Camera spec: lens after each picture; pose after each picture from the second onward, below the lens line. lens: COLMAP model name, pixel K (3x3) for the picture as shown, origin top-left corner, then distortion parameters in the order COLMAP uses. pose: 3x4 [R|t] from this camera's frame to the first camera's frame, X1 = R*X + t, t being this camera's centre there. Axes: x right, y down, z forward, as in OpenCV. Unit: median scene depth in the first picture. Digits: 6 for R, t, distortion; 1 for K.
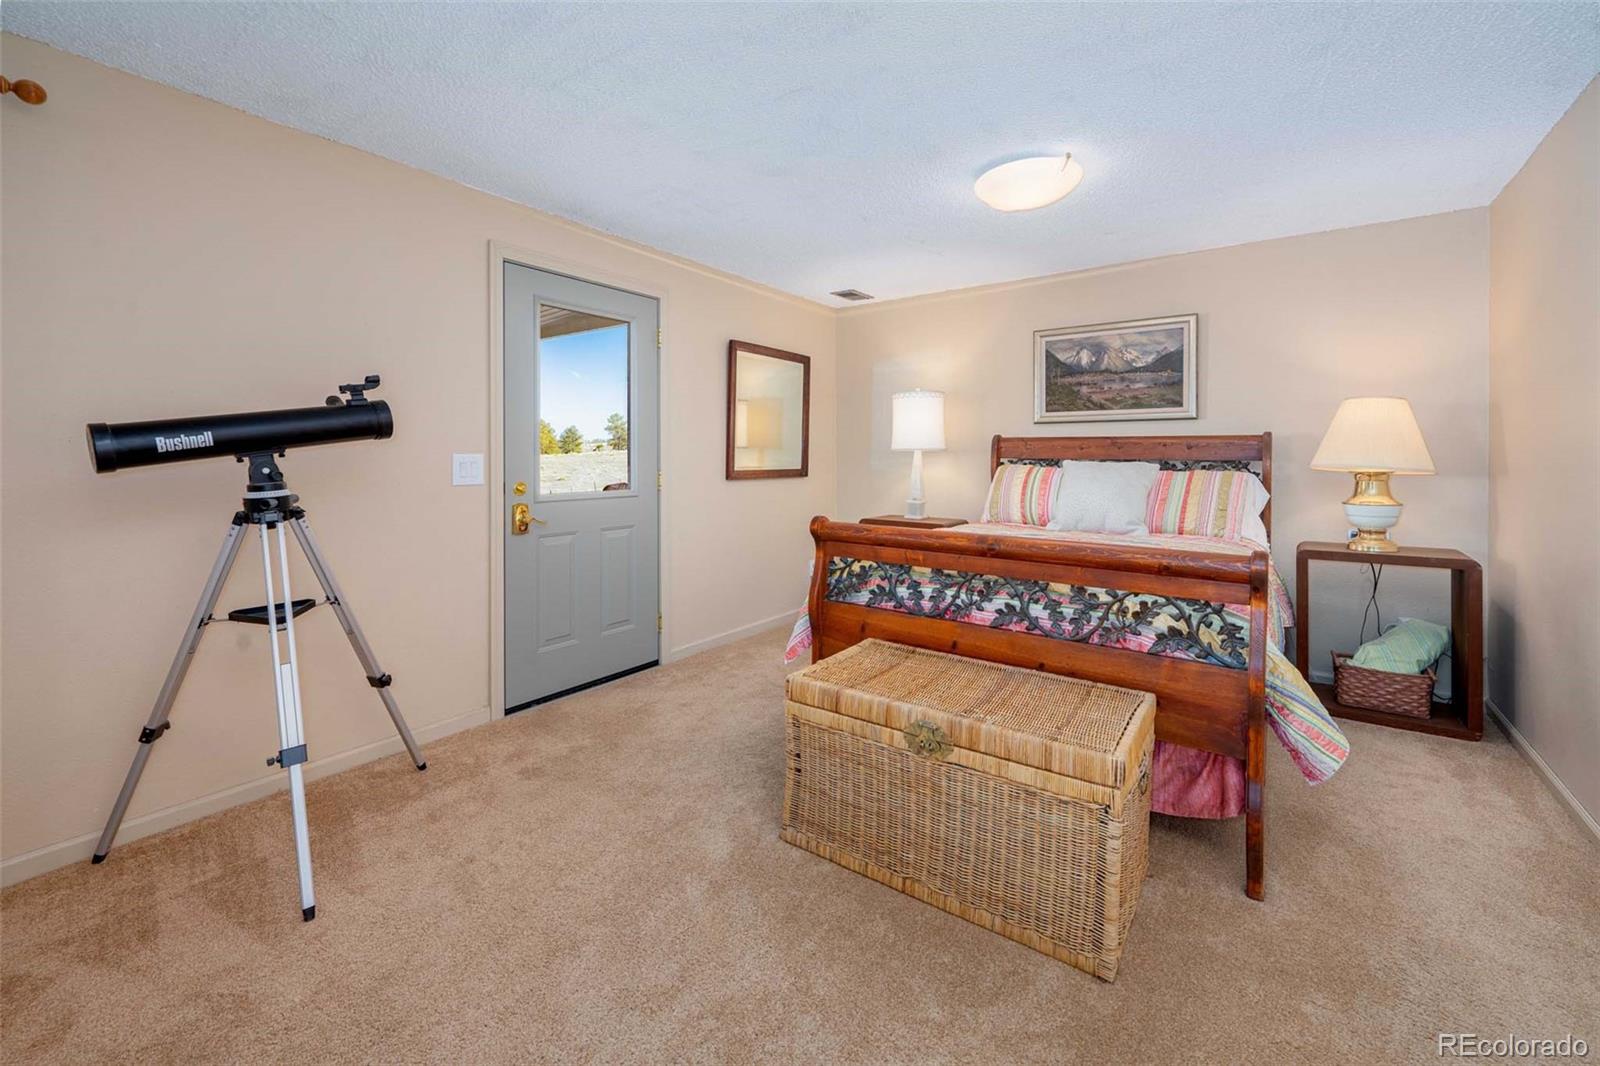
lens RADIAL K [[653.0, 0, 793.1], [0, 653.0, 452.9], [0, 0, 1]] dist [0.001778, 0.000159]
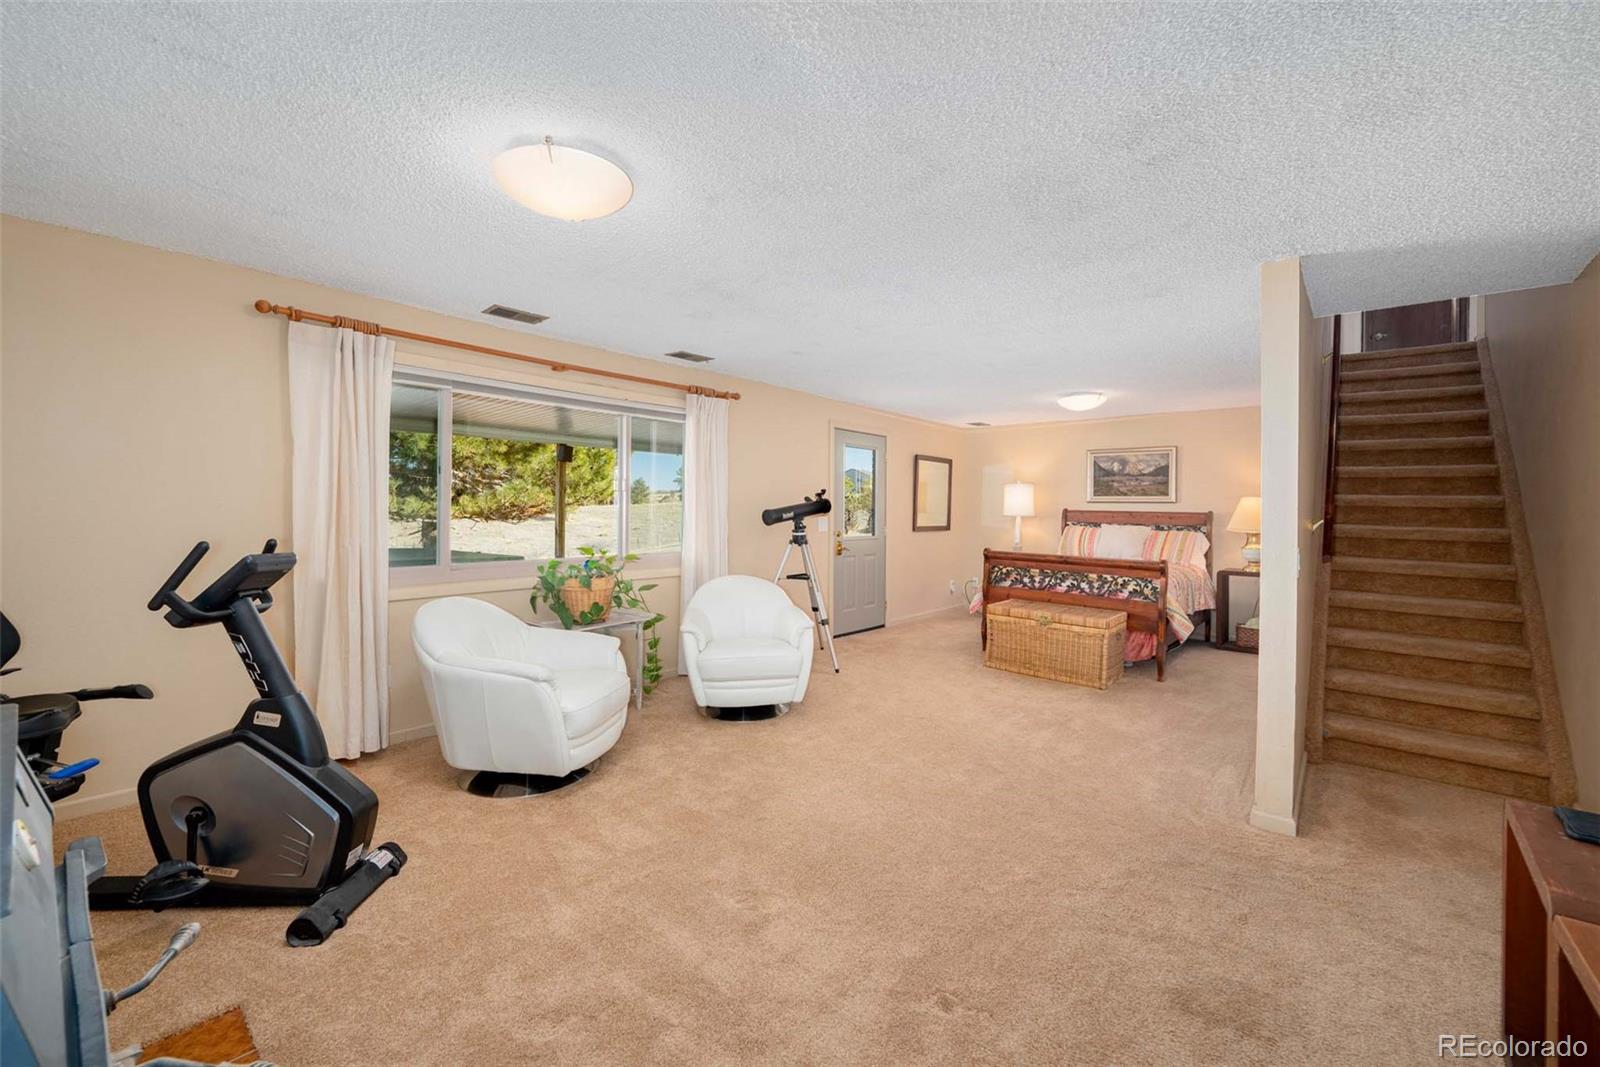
lens RADIAL K [[646.7, 0, 809.6], [0, 646.7, 500.8], [0, 0, 1]] dist [-0.000753, -0.000001]
pose [[0.997925, 0.013290, -0.063002, -0.442733], [-0.013763, 0.999880, -0.007089, -0.043776], [0.062901, 0.007942, 0.997988, -1.304760]]
